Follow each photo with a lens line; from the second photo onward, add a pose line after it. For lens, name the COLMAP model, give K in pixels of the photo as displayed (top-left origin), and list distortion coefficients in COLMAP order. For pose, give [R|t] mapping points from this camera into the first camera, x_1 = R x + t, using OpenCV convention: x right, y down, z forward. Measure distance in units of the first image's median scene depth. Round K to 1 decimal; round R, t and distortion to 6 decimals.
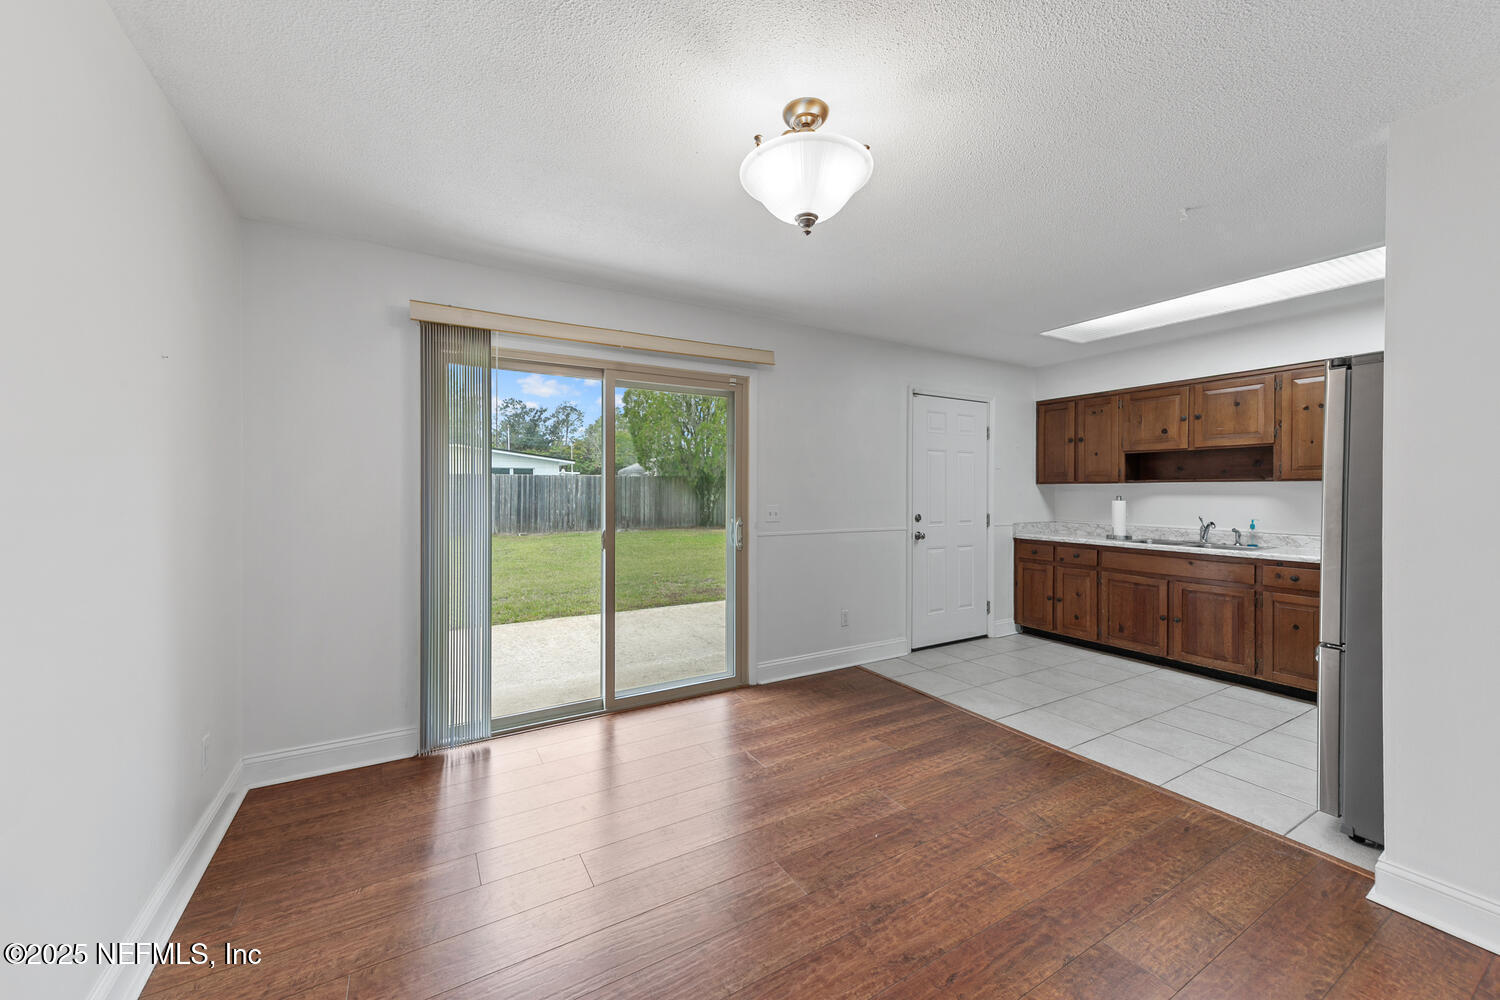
lens RADIAL K [[571.9, 0, 752.4], [0, 571.9, 491.2], [0, 0, 1]] dist [0.008088, 0.000123]
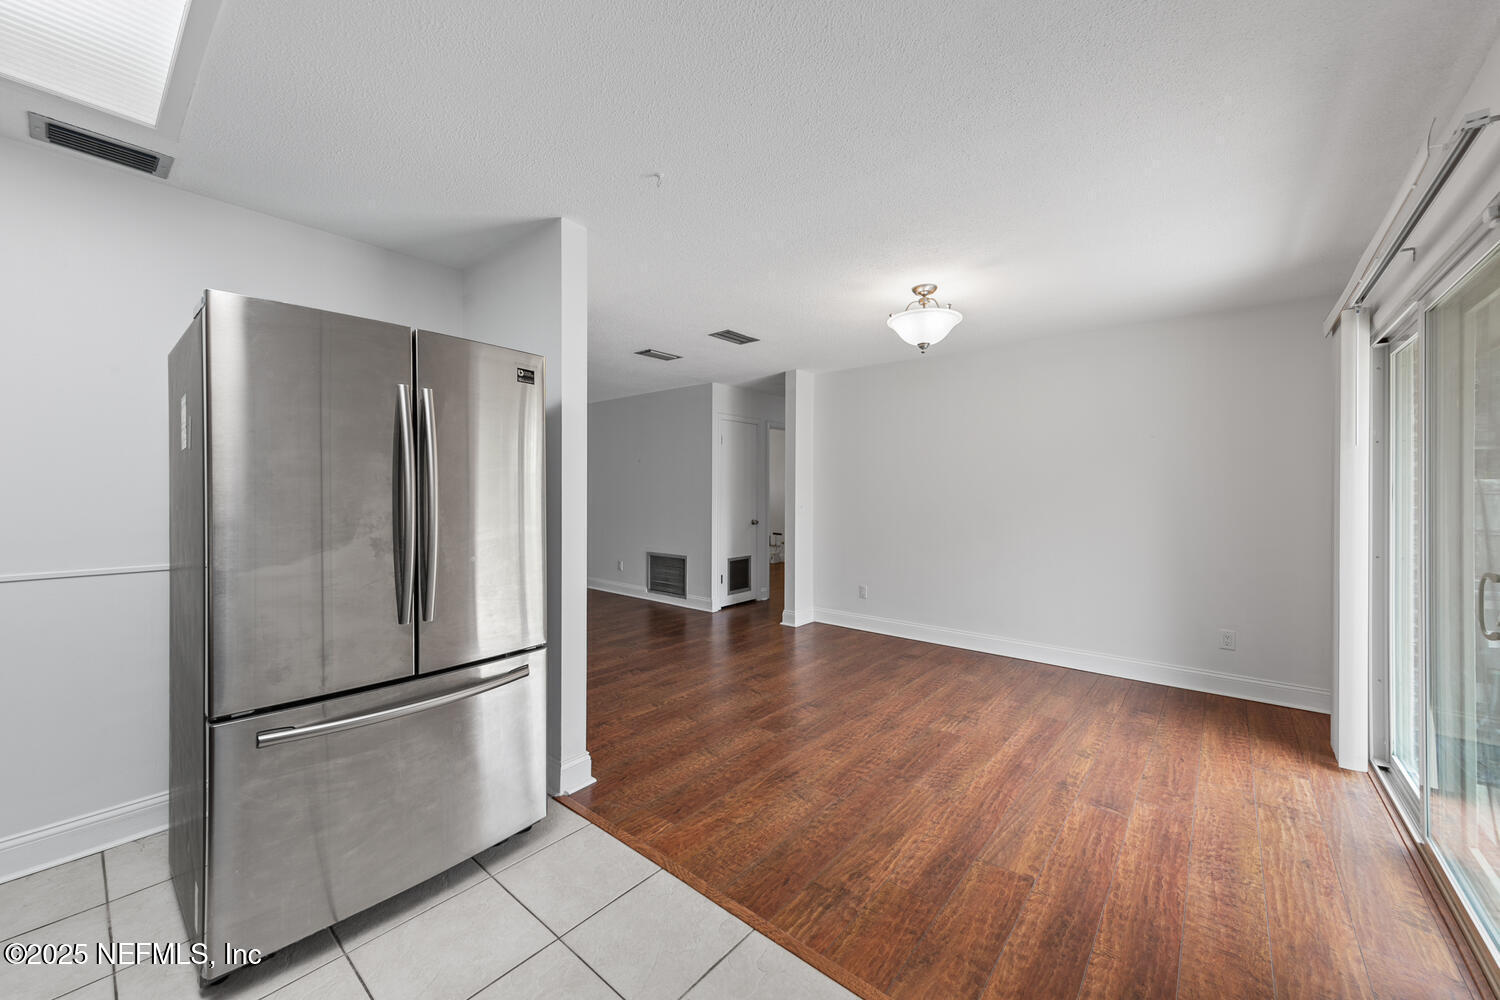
lens RADIAL K [[556.5, 0, 757.9], [0, 556.5, 498.1], [0, 0, 1]] dist [0.010444, -0.000153]
pose [[-0.940541, -0.002566, -0.339671, 0.562210], [-0.006538, 0.999923, 0.010549, -0.000032], [0.339618, 0.012142, -0.940485, 1.170816]]
